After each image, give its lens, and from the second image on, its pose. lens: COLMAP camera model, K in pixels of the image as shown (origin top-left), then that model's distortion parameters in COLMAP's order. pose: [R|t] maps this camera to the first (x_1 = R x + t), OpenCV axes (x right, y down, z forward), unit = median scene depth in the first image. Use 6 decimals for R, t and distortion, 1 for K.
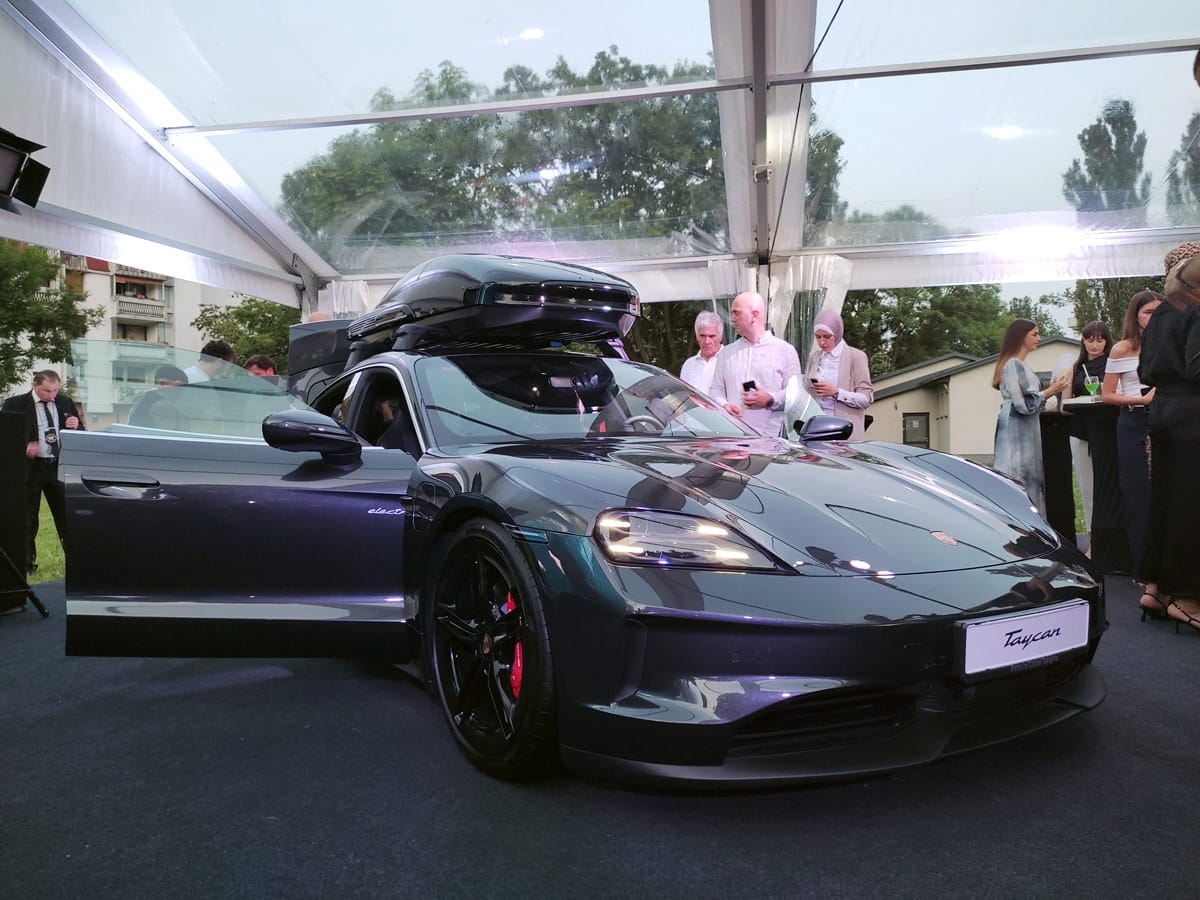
lens RADIAL K [[942.1, 0, 595.1], [0, 942.1, 444.7], [0, 0, 1]] dist [0.047170, -0.006267]
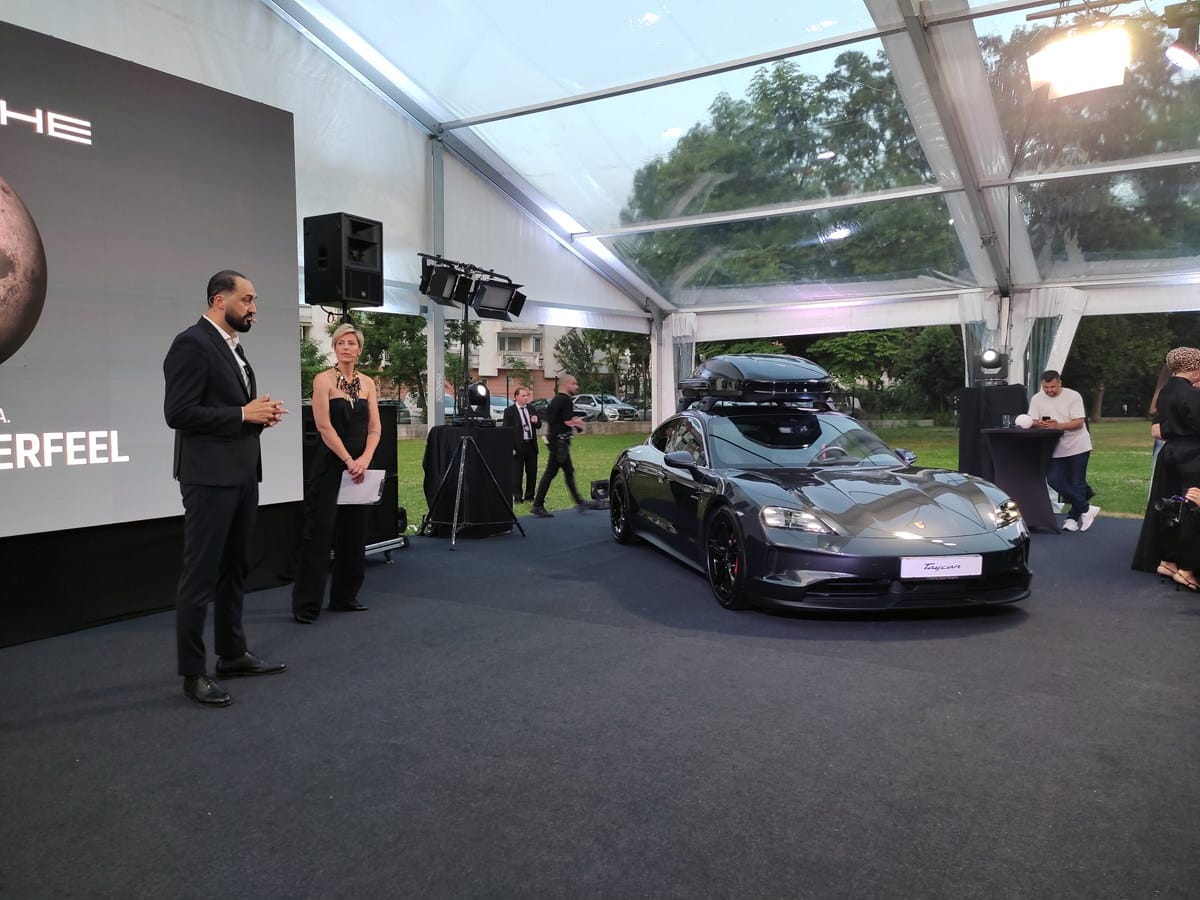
lens RADIAL K [[942.1, 0, 595.1], [0, 942.1, 444.7], [0, 0, 1]] dist [0.047170, -0.006267]
pose [[0.938598, 0.030153, -0.343691, 0.106491], [-0.012541, 0.998497, 0.053353, -0.055048], [0.344783, -0.045767, 0.937566, -0.376966]]
